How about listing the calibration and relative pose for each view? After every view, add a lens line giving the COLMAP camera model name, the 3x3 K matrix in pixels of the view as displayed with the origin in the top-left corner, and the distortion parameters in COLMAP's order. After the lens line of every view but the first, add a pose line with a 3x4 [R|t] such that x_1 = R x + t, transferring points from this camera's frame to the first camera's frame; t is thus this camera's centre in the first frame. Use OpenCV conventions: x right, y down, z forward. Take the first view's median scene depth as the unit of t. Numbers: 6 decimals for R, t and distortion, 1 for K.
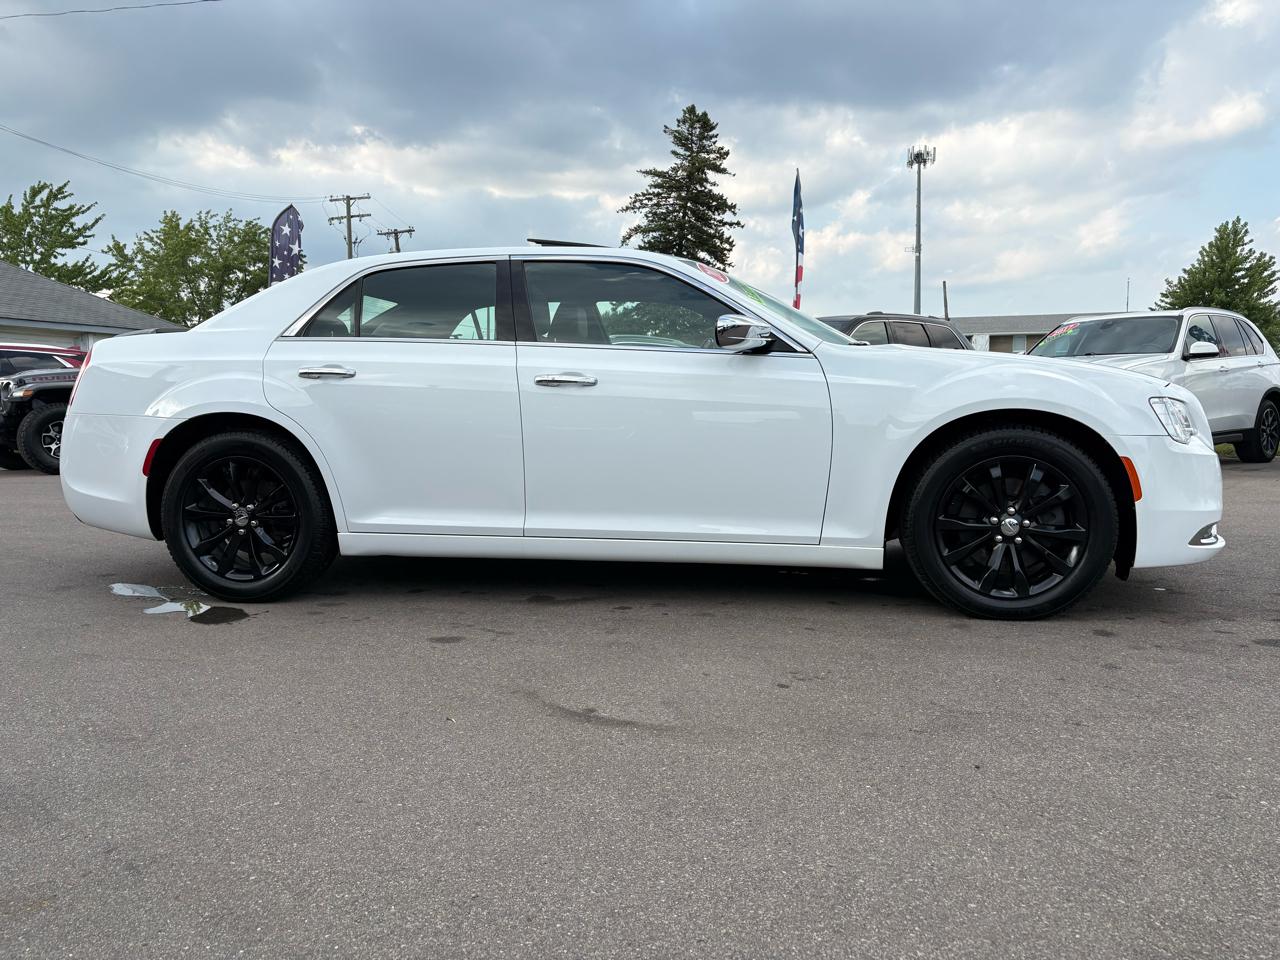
lens RADIAL K [[984.4, 0, 626.9], [0, 984.4, 466.6], [0, 0, 1]] dist [0.047896, -0.060945]
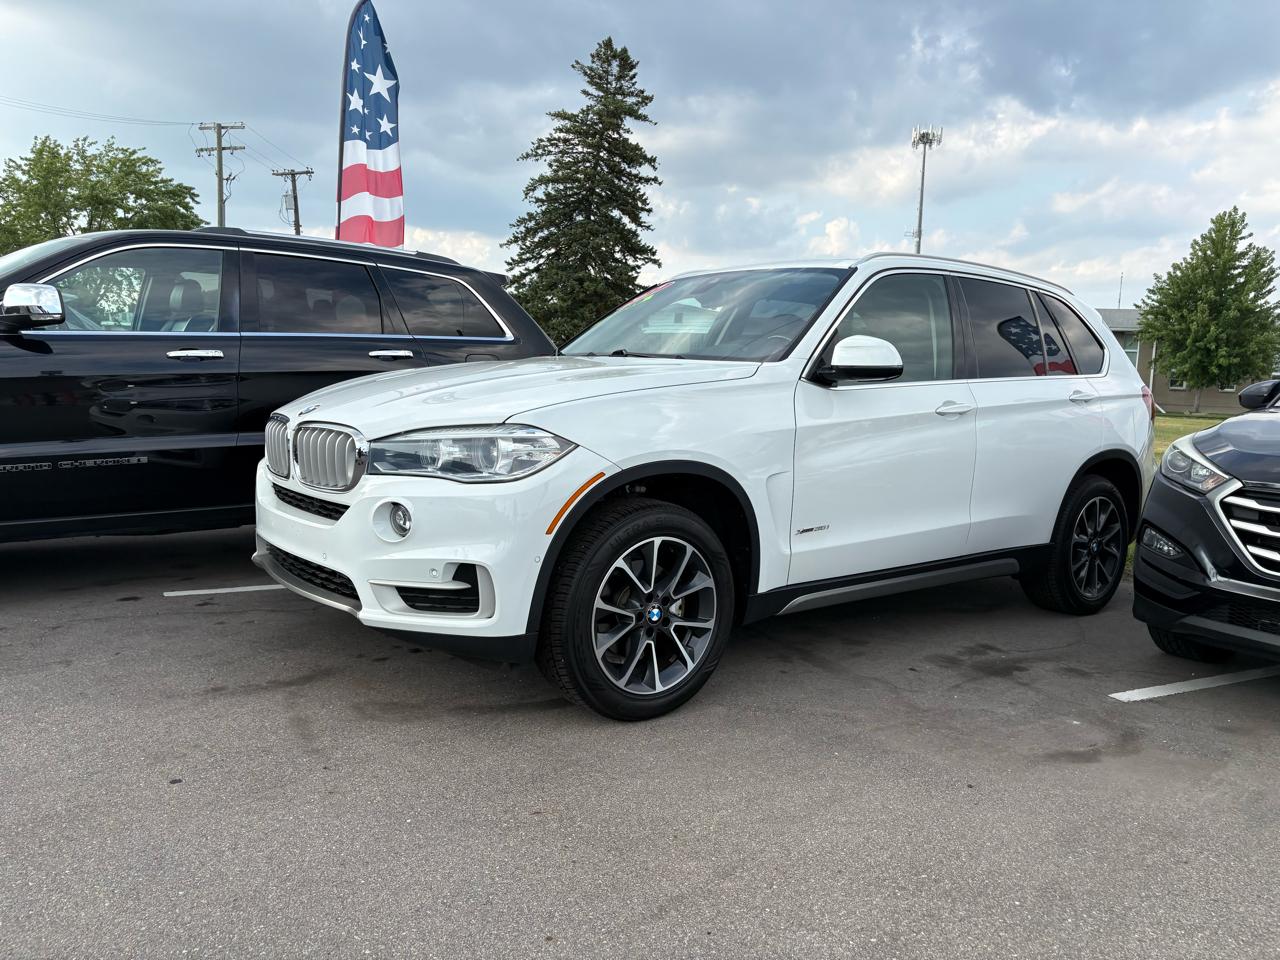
lens RADIAL K [[986.5, 0, 641.3], [0, 986.5, 457.2], [0, 0, 1]] dist [0.030105, 0.001426]
pose [[0.998608, 0.051357, 0.012059, 0.101238], [-0.051551, 0.998537, 0.016345, -0.016804], [-0.011202, -0.016944, 0.999794, 0.129746]]
